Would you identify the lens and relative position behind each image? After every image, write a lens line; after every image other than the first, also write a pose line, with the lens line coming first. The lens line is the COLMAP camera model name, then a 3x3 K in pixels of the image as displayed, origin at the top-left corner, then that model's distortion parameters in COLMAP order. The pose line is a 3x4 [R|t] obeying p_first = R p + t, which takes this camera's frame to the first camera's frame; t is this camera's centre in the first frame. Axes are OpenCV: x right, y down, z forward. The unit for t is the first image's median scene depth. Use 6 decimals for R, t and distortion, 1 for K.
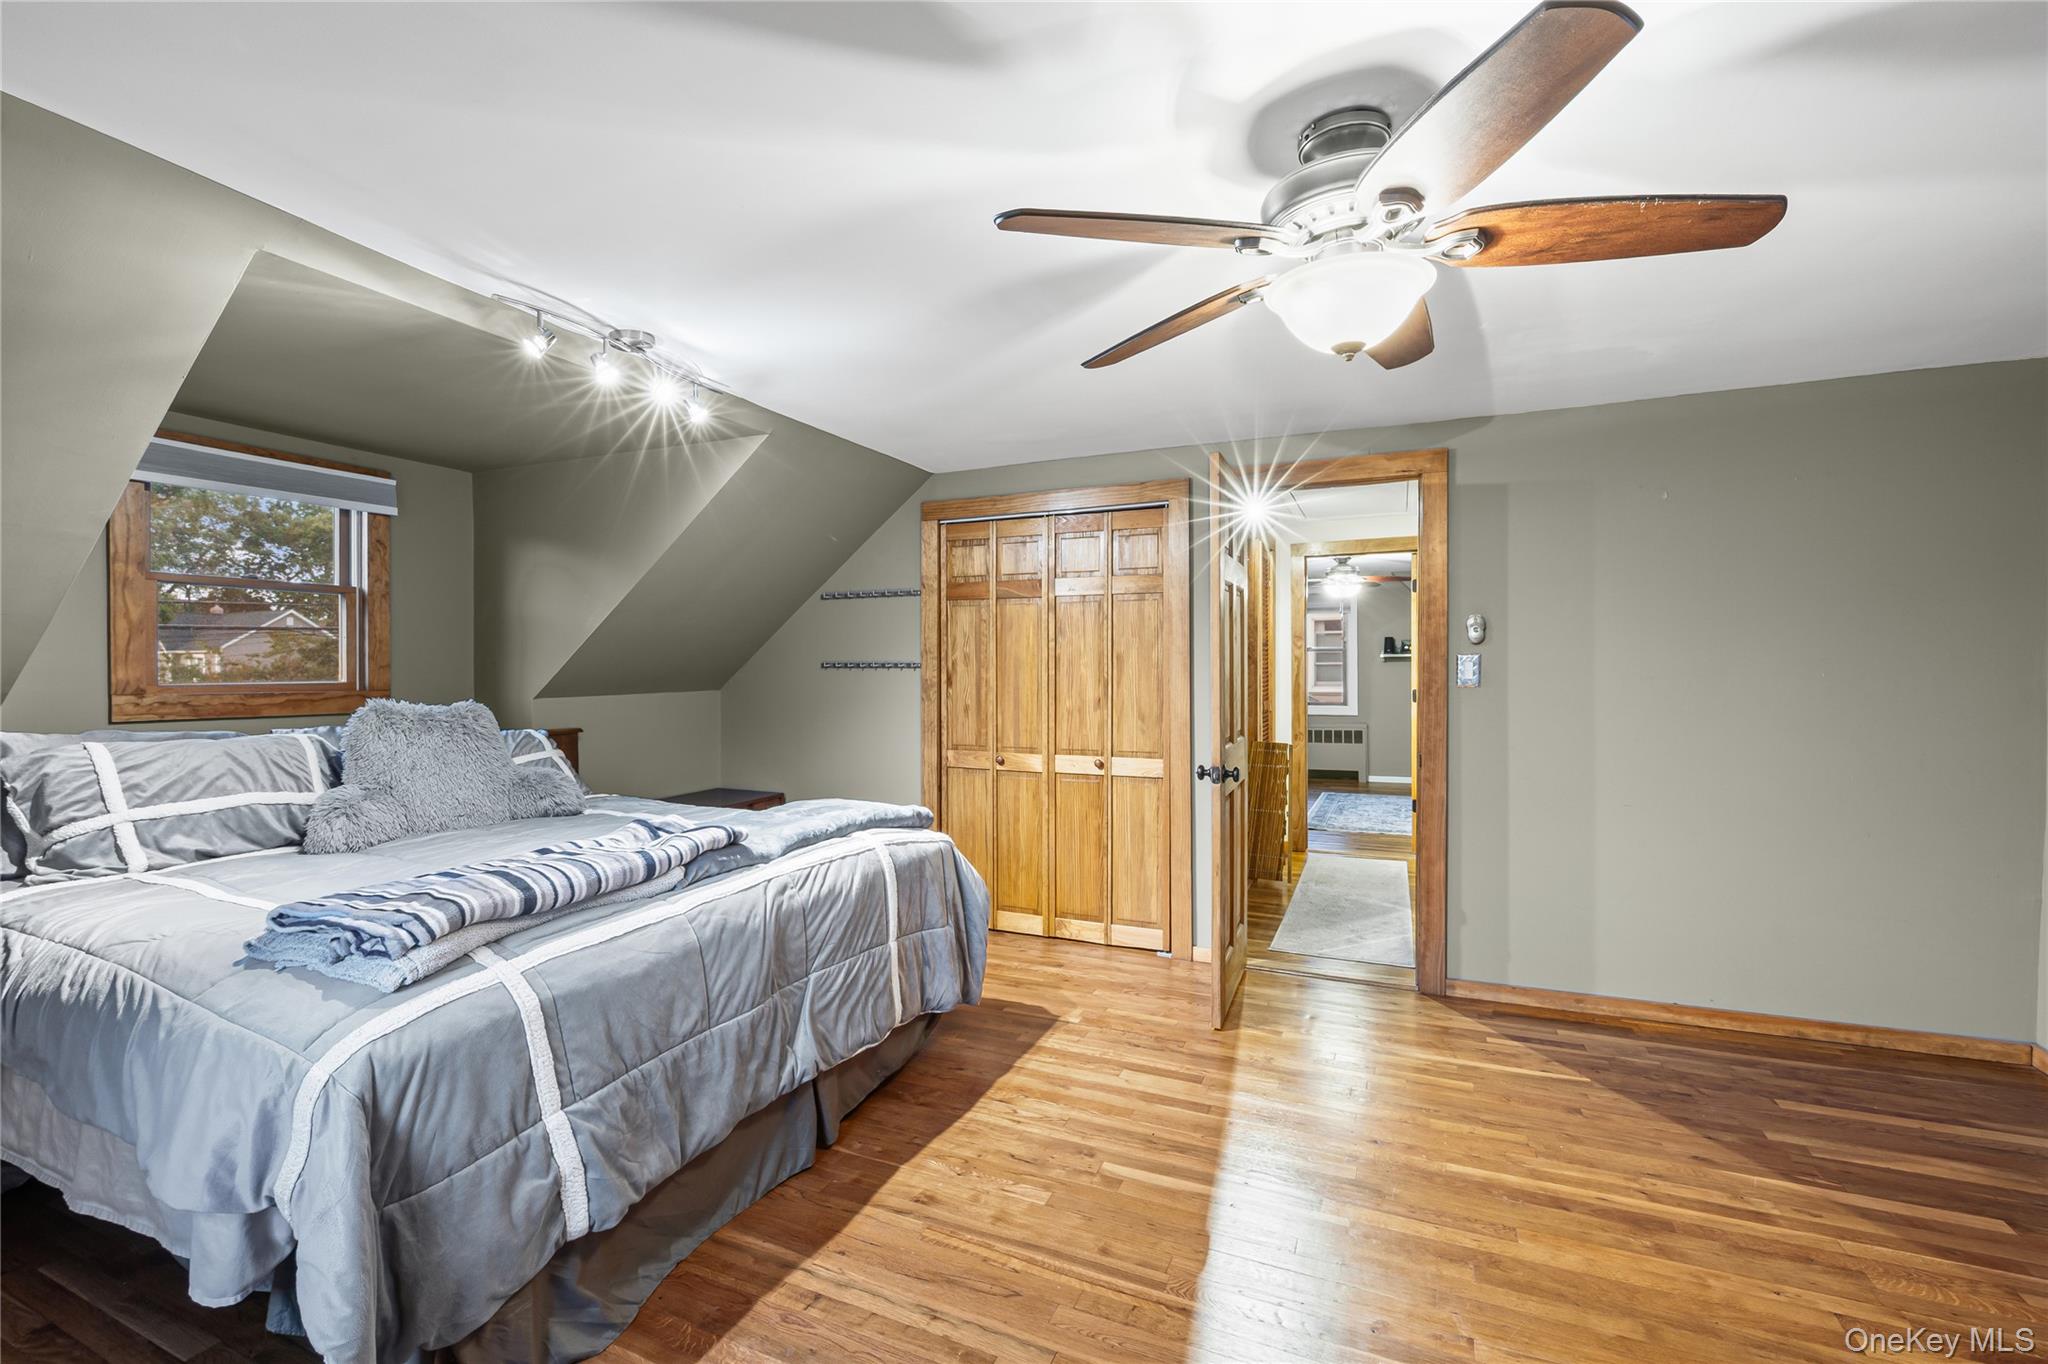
lens RADIAL K [[893.5, 0, 1026.7], [0, 893.5, 680.4], [0, 0, 1]] dist [-0.004009, -0.000302]
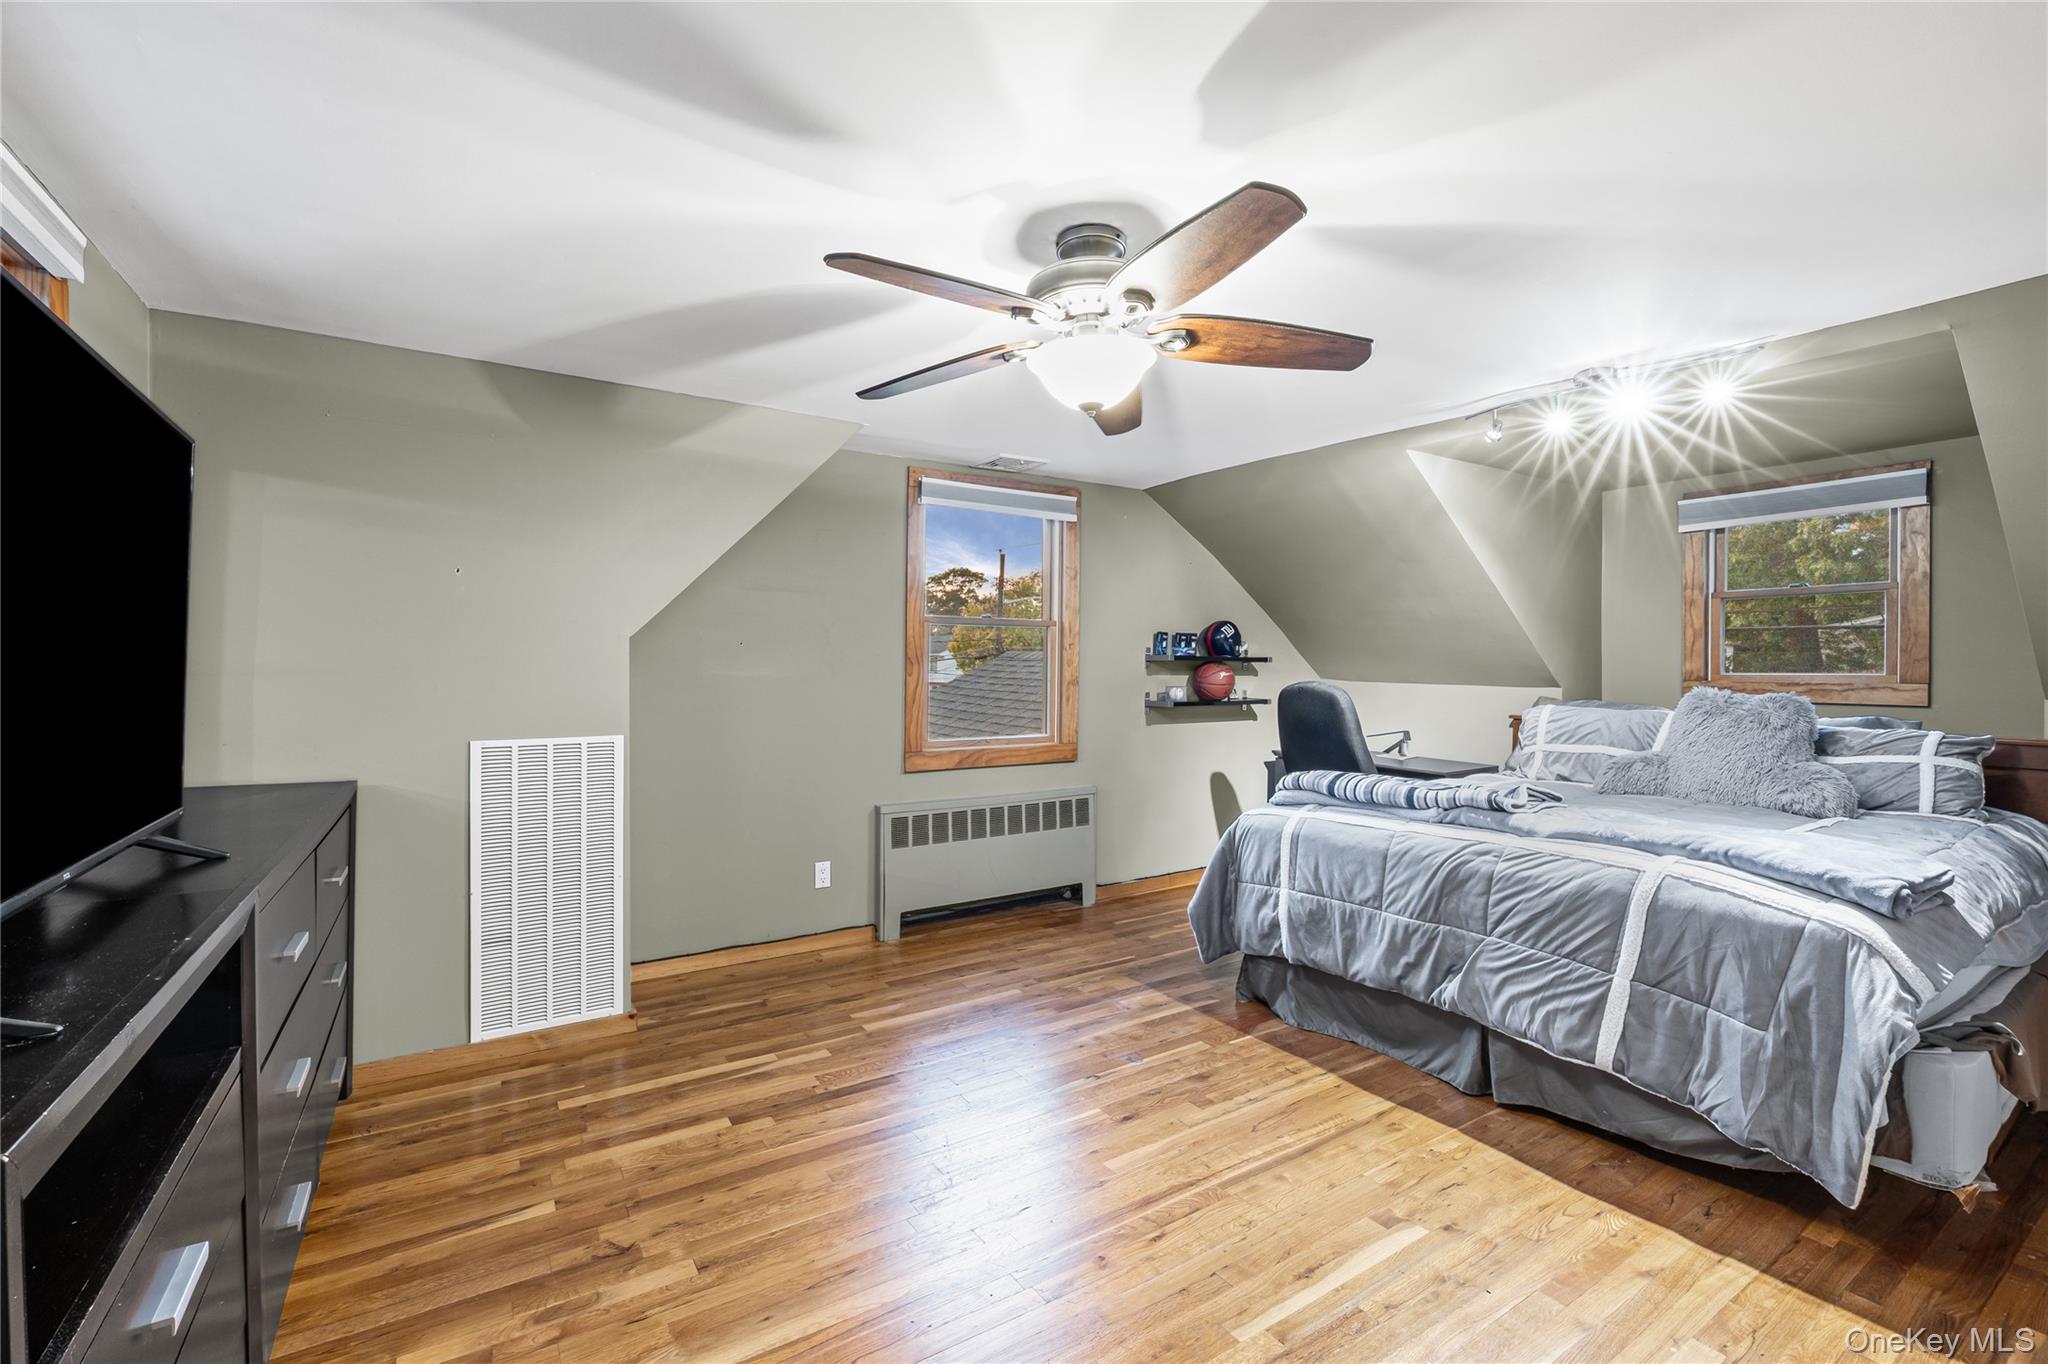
lens RADIAL K [[901.4, 0, 1030.4], [0, 901.4, 671.5], [0, 0, 1]] dist [-0.003313, -0.000334]
pose [[-0.546523, 0.007628, -0.837409, 0.842139], [-0.009063, 0.999846, 0.015022, -0.011833], [0.837395, 0.015800, -0.546370, 0.937150]]
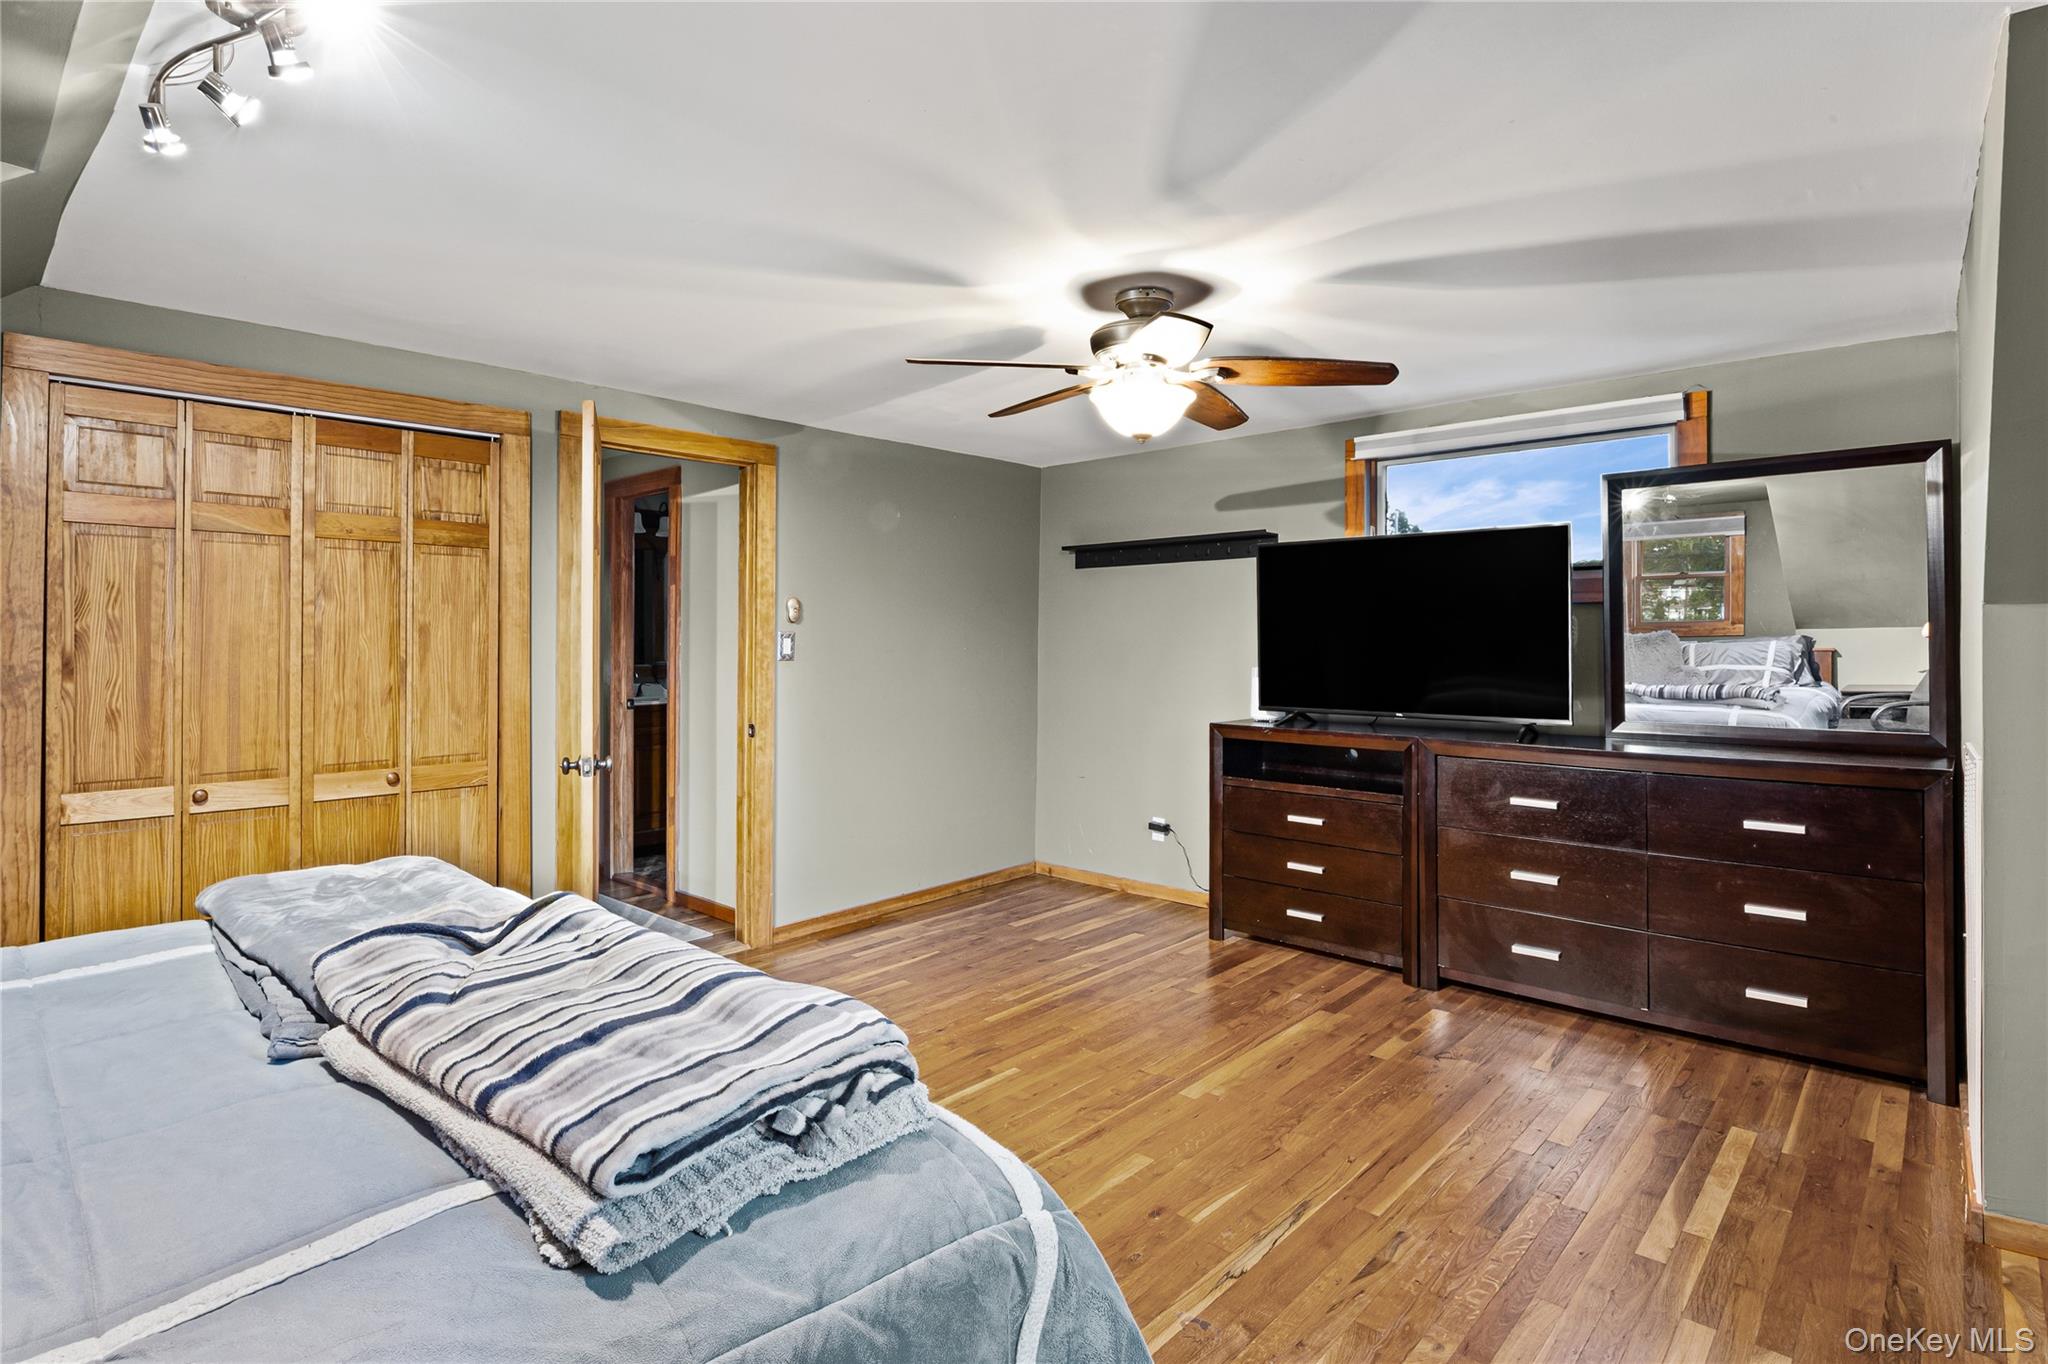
lens RADIAL K [[1025.4, 0, 1053.9], [0, 1025.4, 637.7], [0, 0, 1]] dist [0.000723, -0.000136]
pose [[0.302672, 0.006213, 0.953075, -0.780159], [0.011757, 0.999878, -0.010251, -0.007059], [-0.953022, 0.014308, 0.302562, 0.353419]]
